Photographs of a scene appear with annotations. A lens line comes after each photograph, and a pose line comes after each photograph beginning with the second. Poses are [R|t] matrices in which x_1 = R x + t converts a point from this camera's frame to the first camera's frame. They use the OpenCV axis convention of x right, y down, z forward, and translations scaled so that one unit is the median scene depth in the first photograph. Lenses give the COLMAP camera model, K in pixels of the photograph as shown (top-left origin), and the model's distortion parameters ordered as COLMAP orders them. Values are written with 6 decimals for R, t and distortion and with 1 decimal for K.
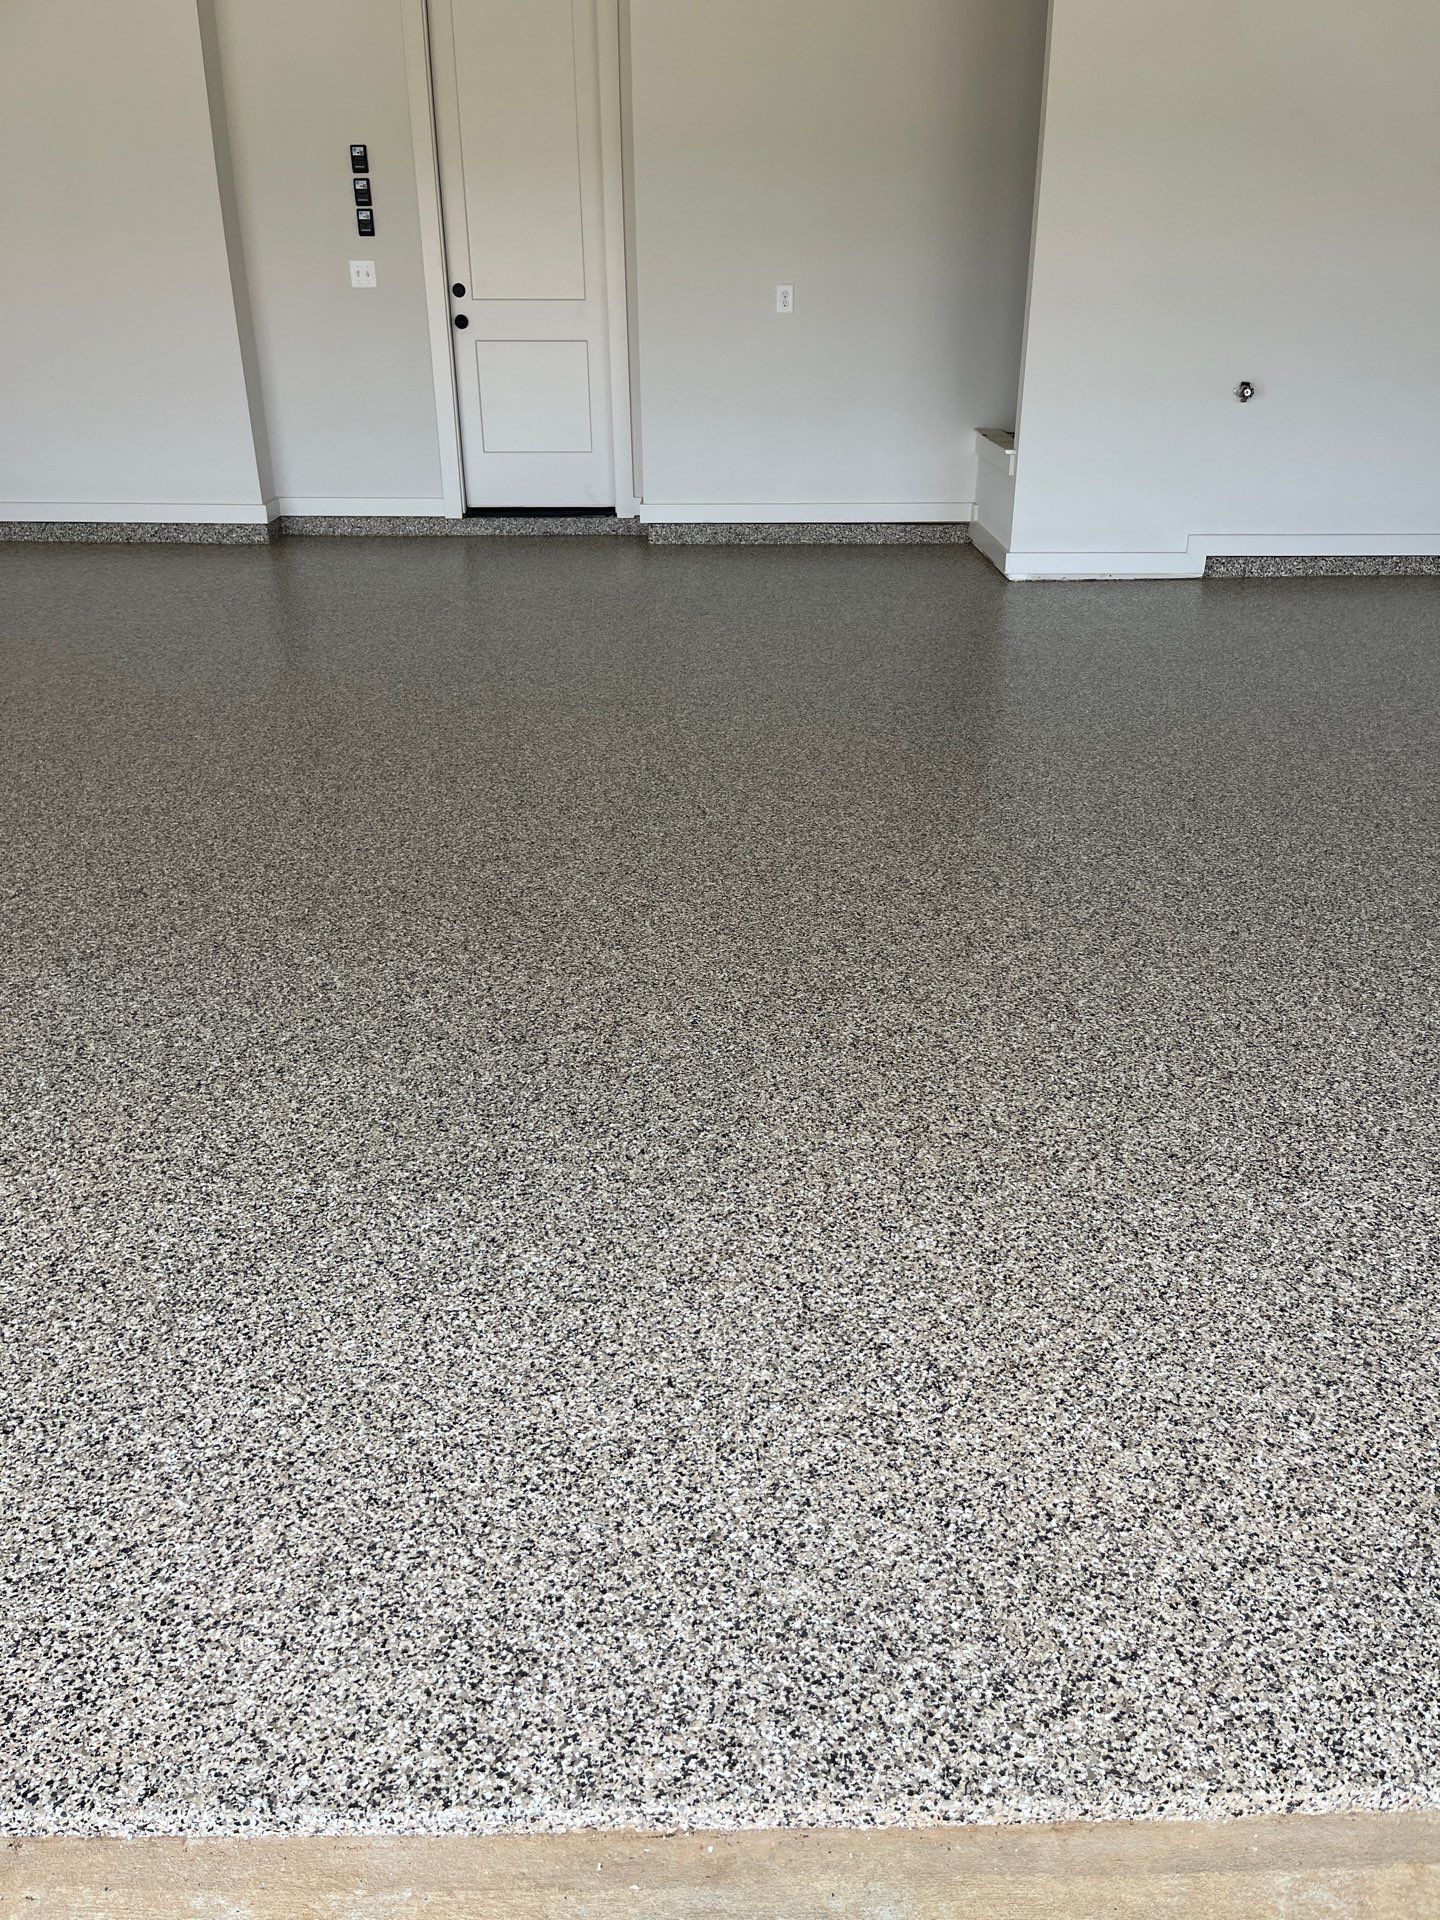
lens RADIAL K [[1435.9, 0, 720.0], [0, 1435.9, 960.0], [0, 0, 1]] dist [0.052755, -0.072493]
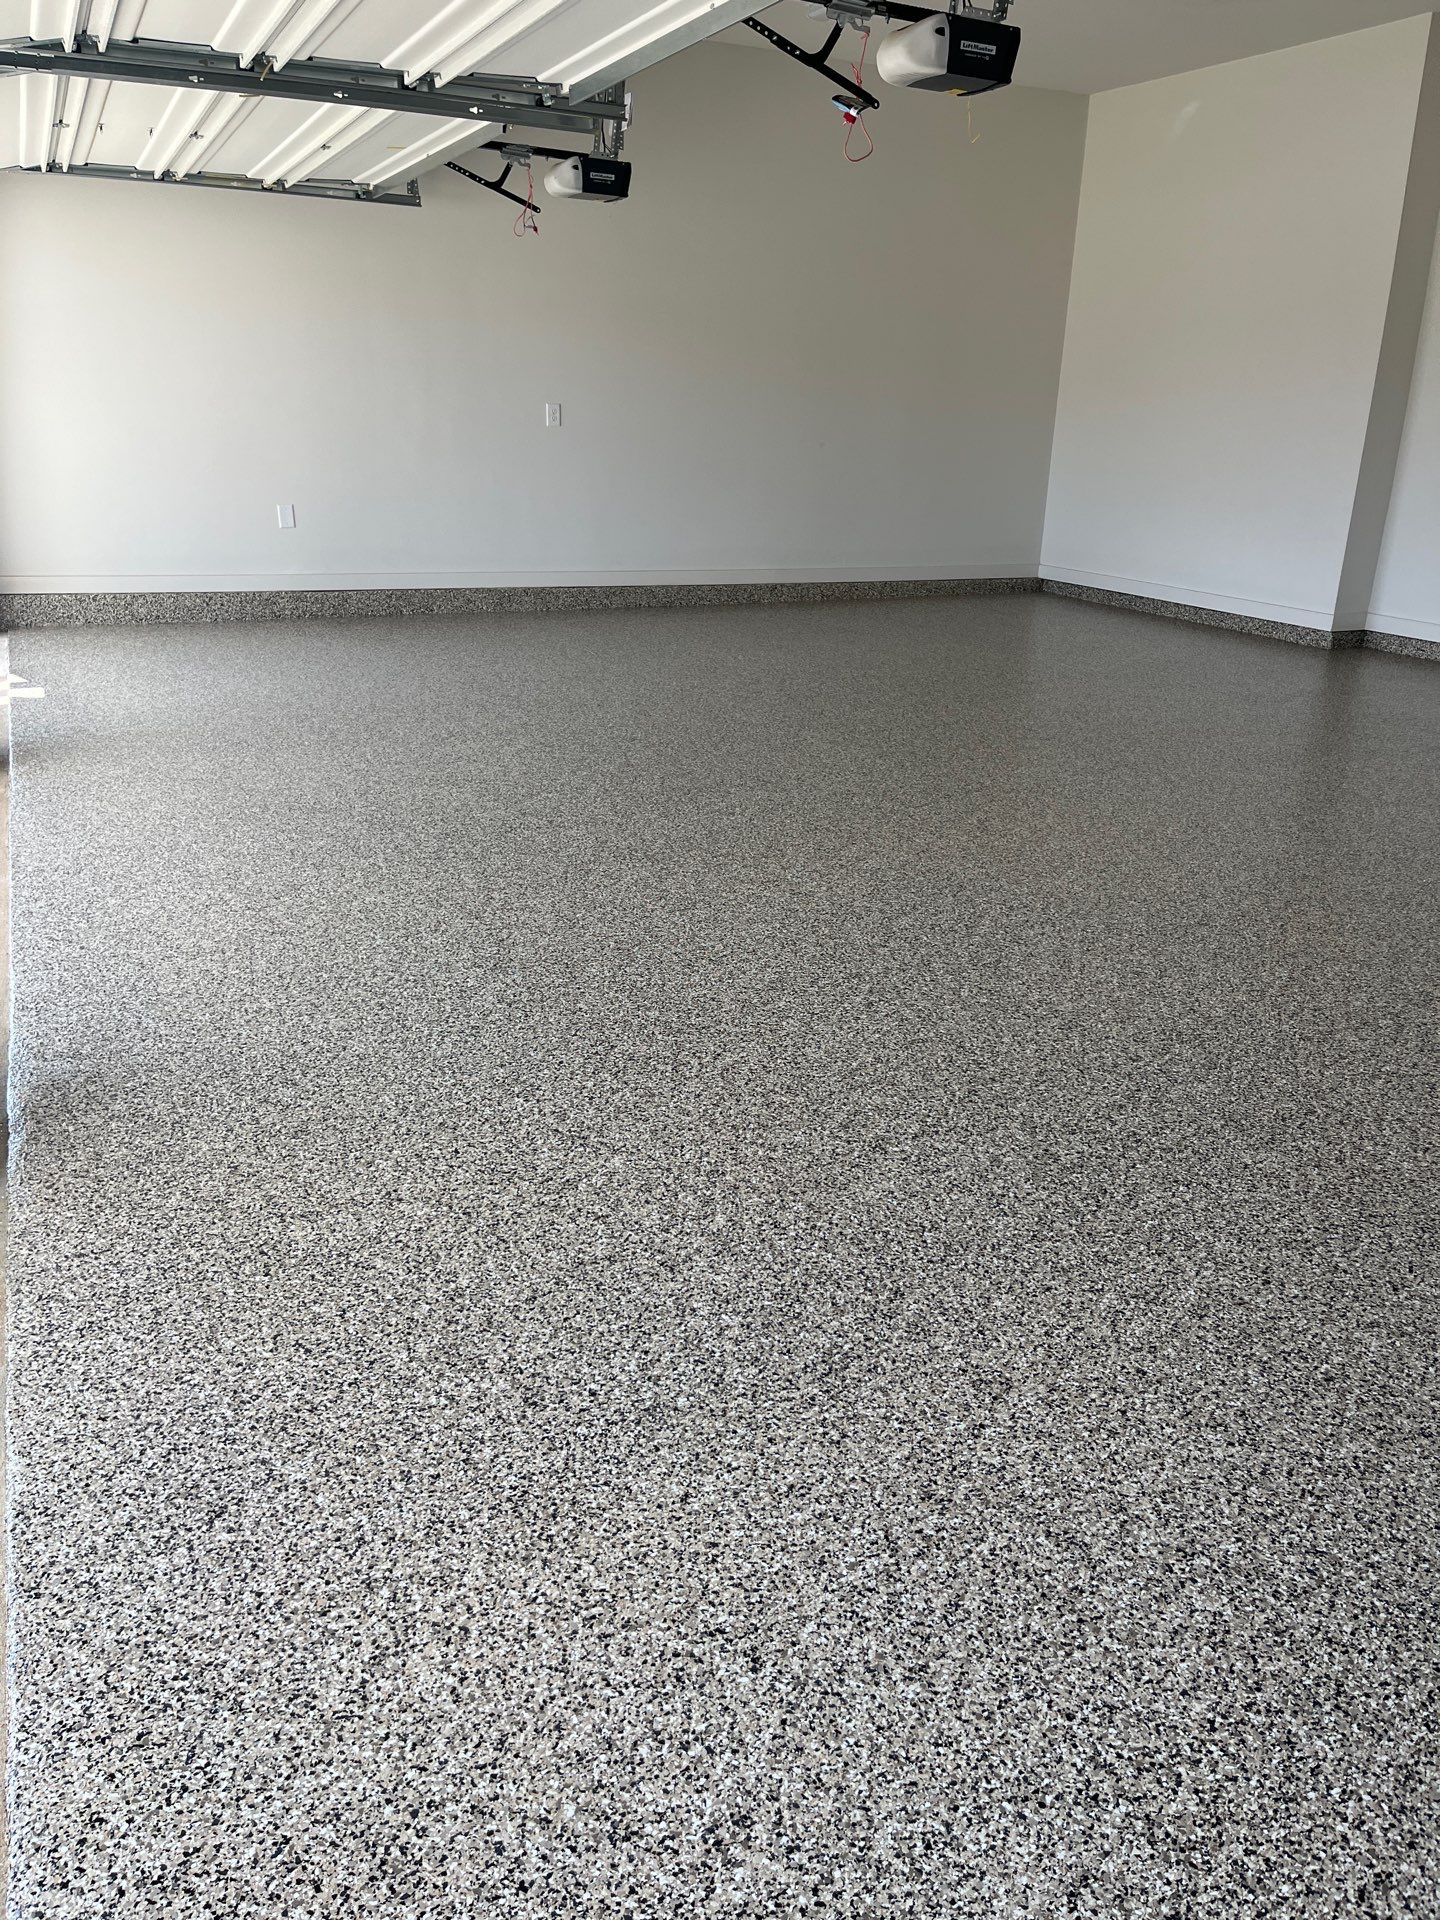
lens RADIAL K [[1435.9, 0, 720.0], [0, 1435.9, 960.0], [0, 0, 1]] dist [0.052755, -0.072493]
pose [[0.403151, 0.336003, -0.851218, 1.446855], [-0.417151, 0.895372, 0.155862, -0.149596], [0.814527, 0.292250, 0.501134, 0.378901]]
